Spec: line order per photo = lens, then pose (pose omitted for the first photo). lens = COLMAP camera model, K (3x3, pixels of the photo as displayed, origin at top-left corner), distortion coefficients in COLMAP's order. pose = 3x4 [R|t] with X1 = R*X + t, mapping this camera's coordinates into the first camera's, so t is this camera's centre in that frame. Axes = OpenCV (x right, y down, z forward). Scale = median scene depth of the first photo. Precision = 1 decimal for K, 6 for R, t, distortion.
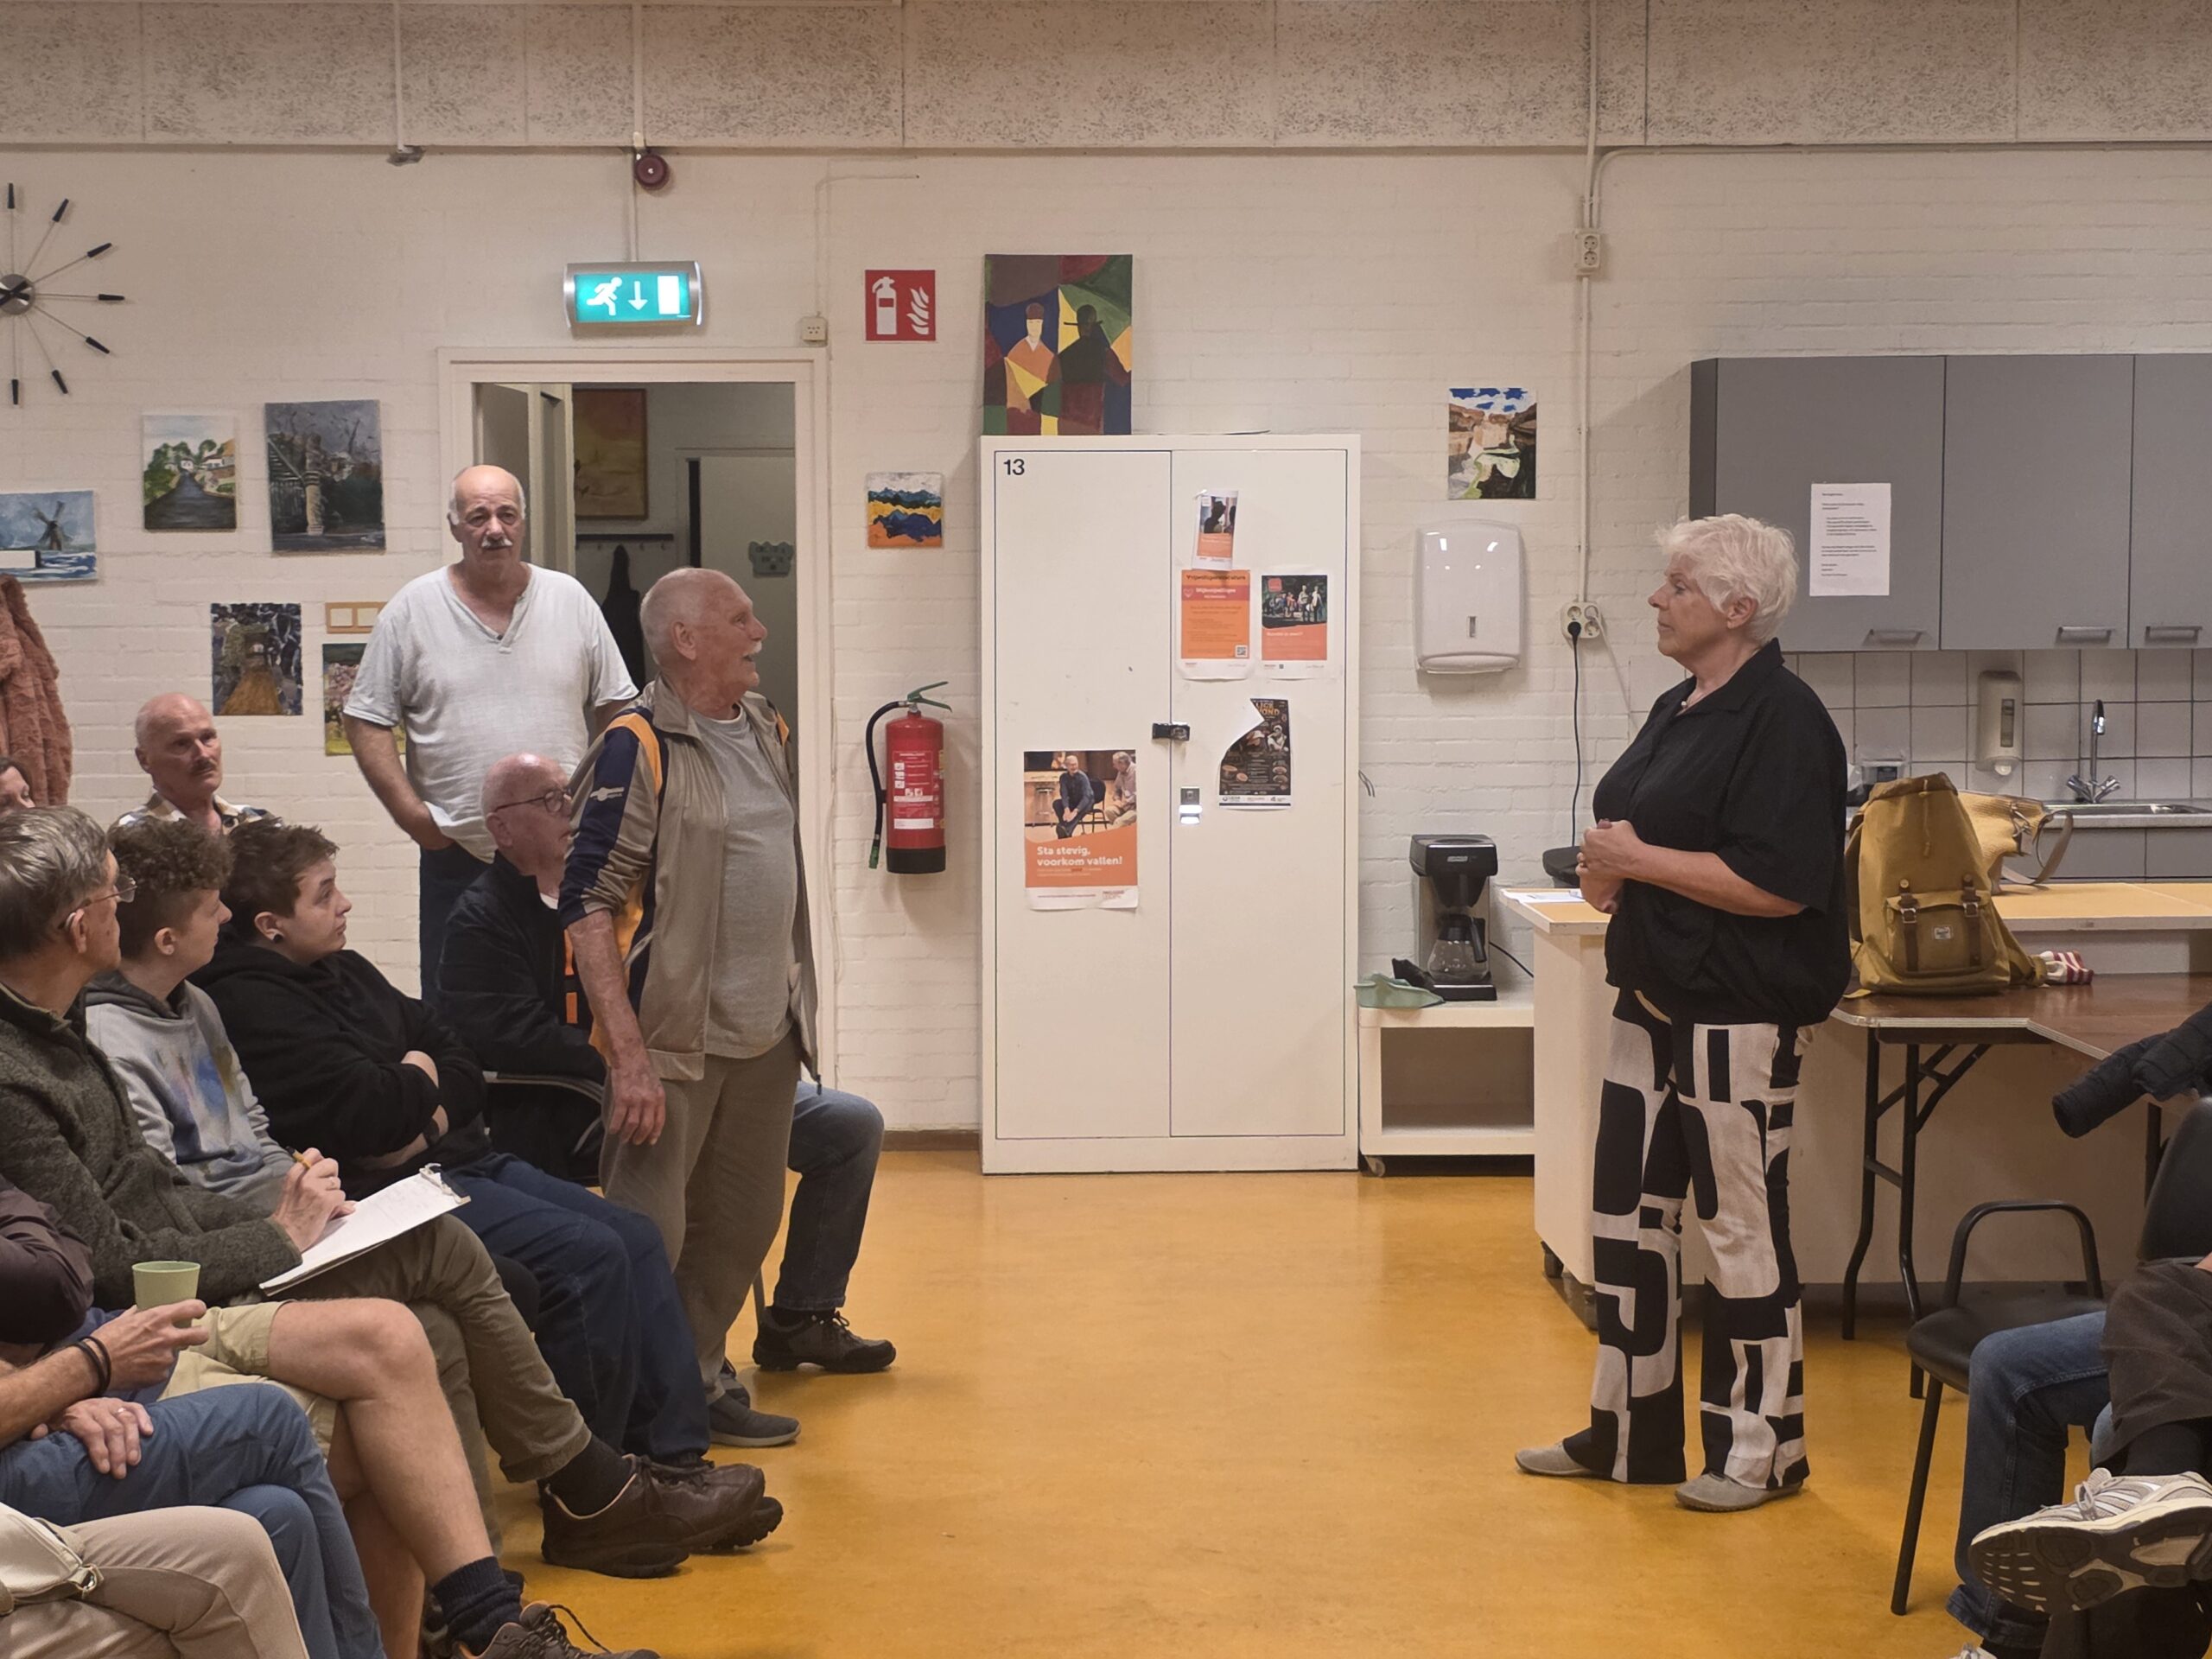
lens RADIAL K [[4045.3, 0, 1068.4], [0, 4045.3, 810.7], [0, 0, 1]] dist [0.280348, -1.410938]
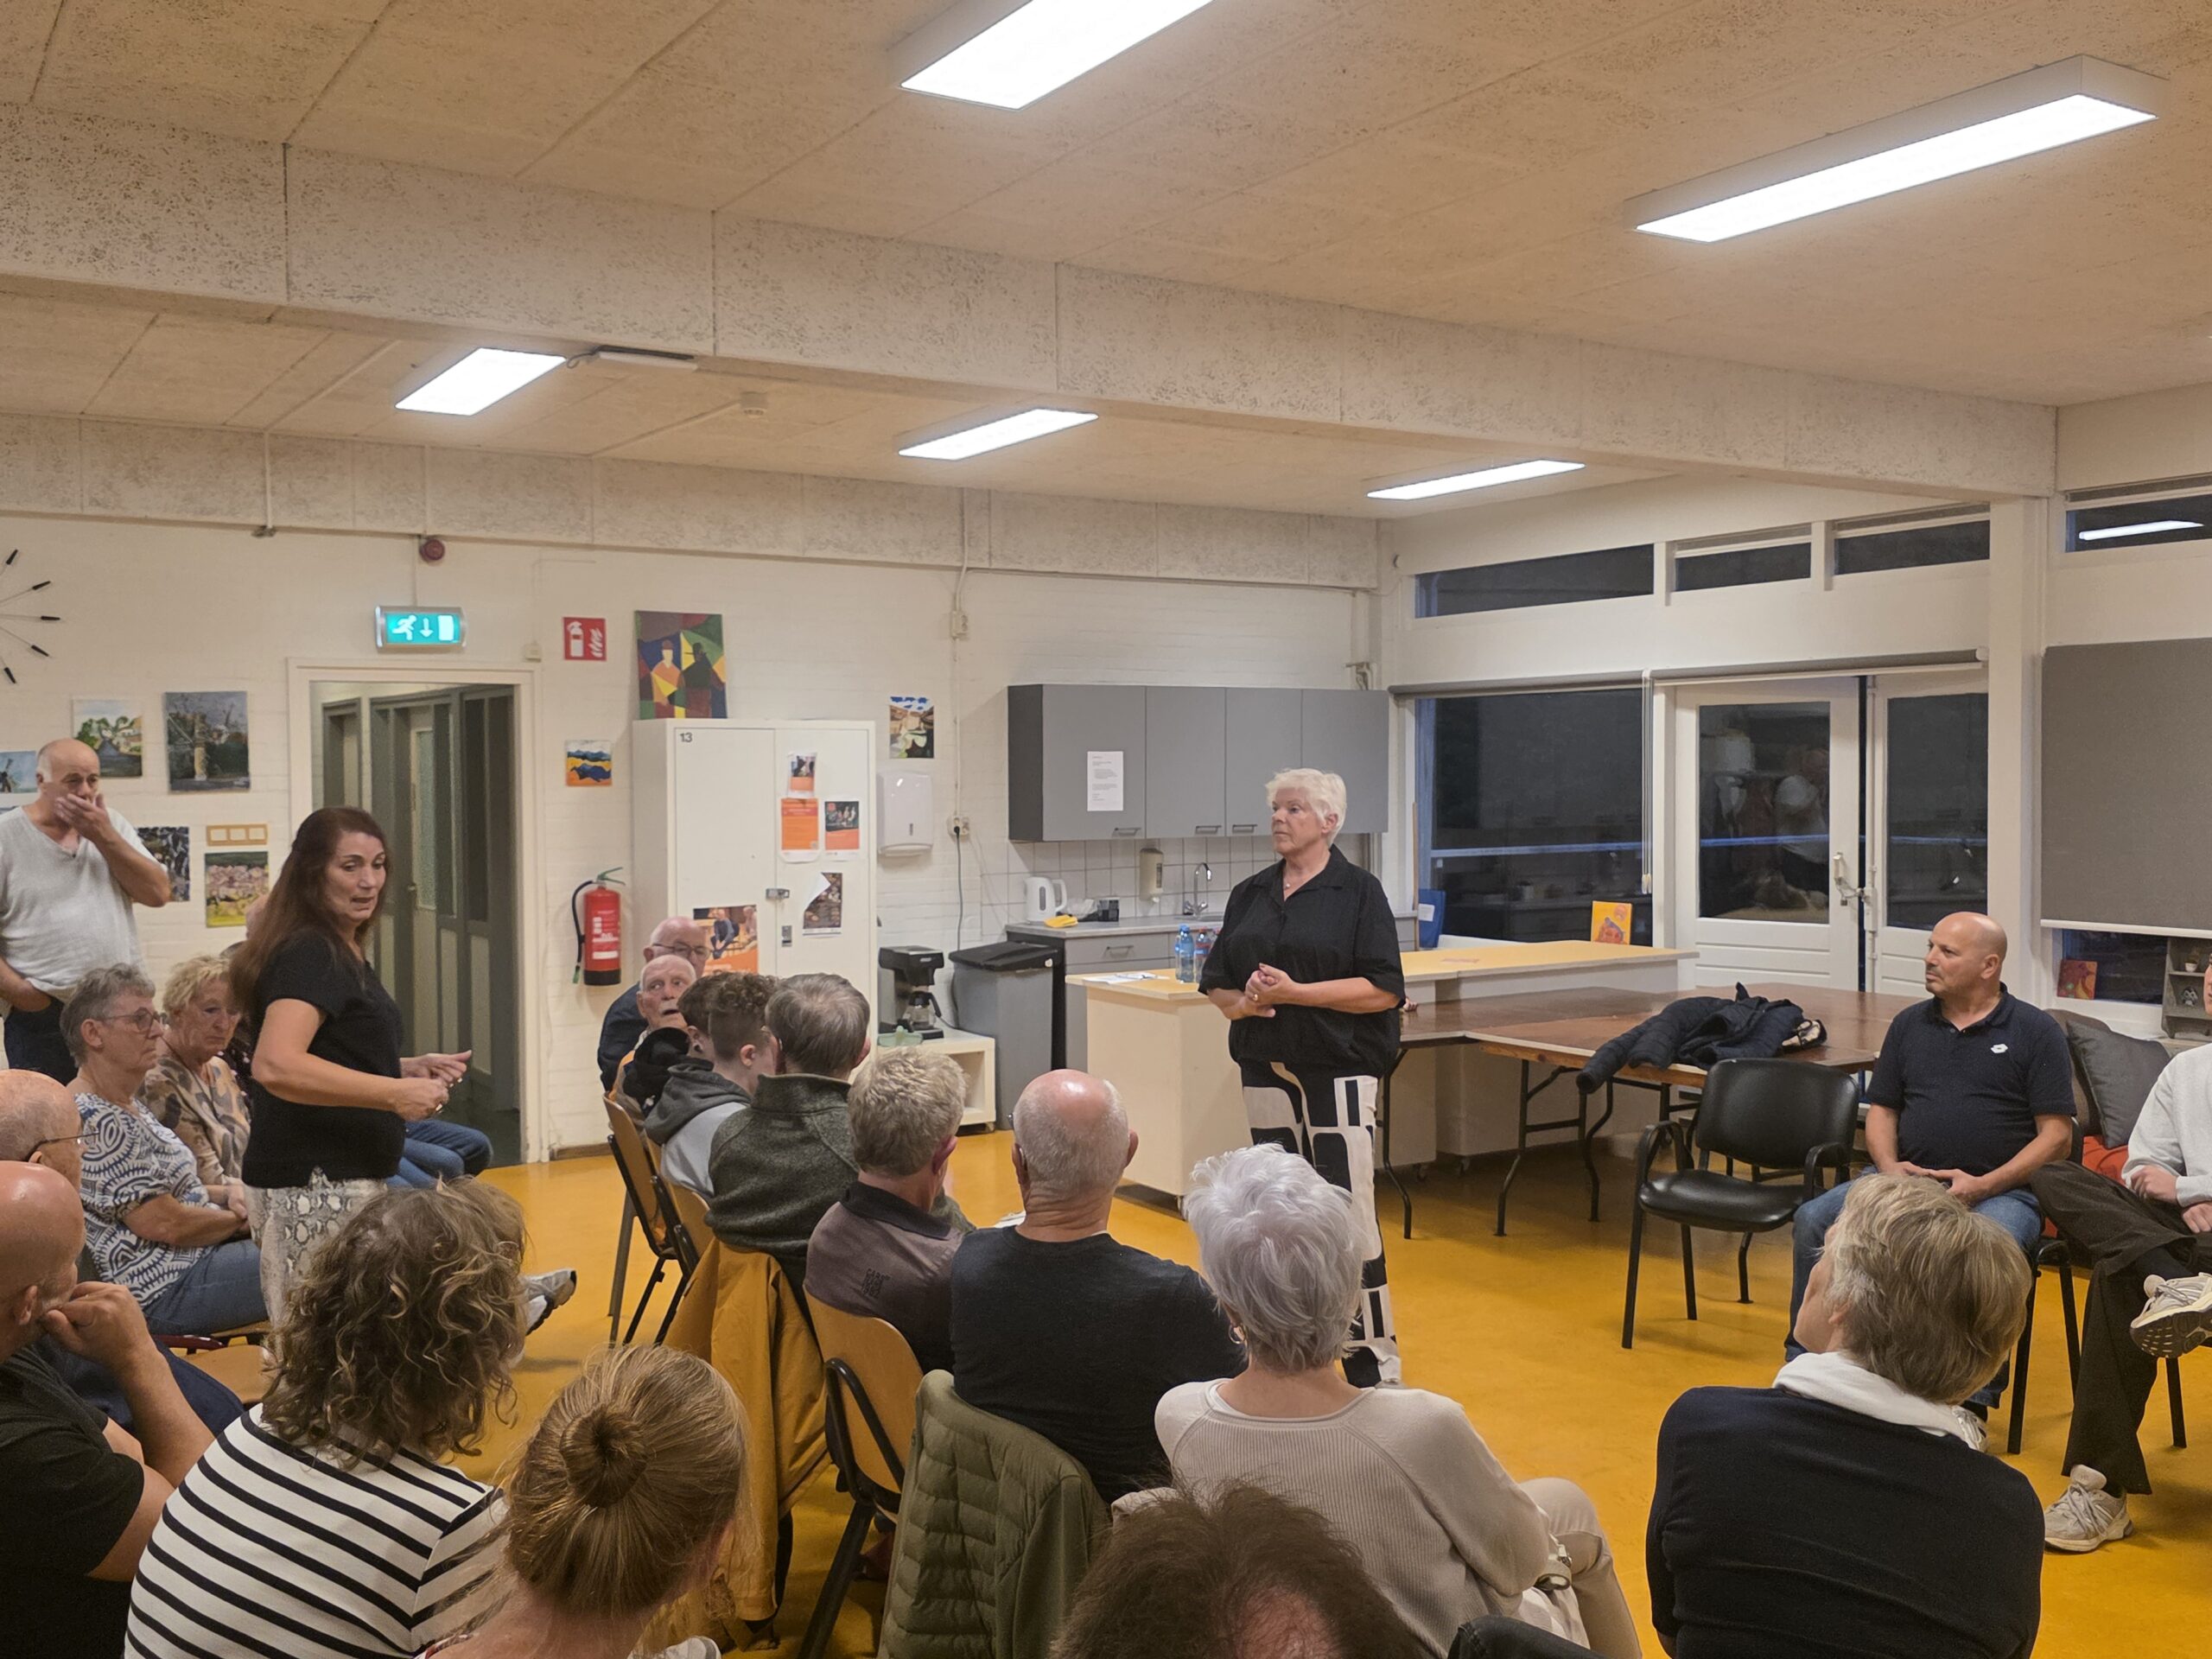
lens RADIAL K [[2022.8, 0, 1106.0], [0, 2022.8, 829.5], [0, 0, 1]] dist [0.108146, -0.212422]
pose [[0.866435, -0.015127, 0.499061, -0.272446], [0.036354, 0.998799, -0.032841, -0.012972], [-0.497965, 0.046597, 0.865944, 0.187491]]
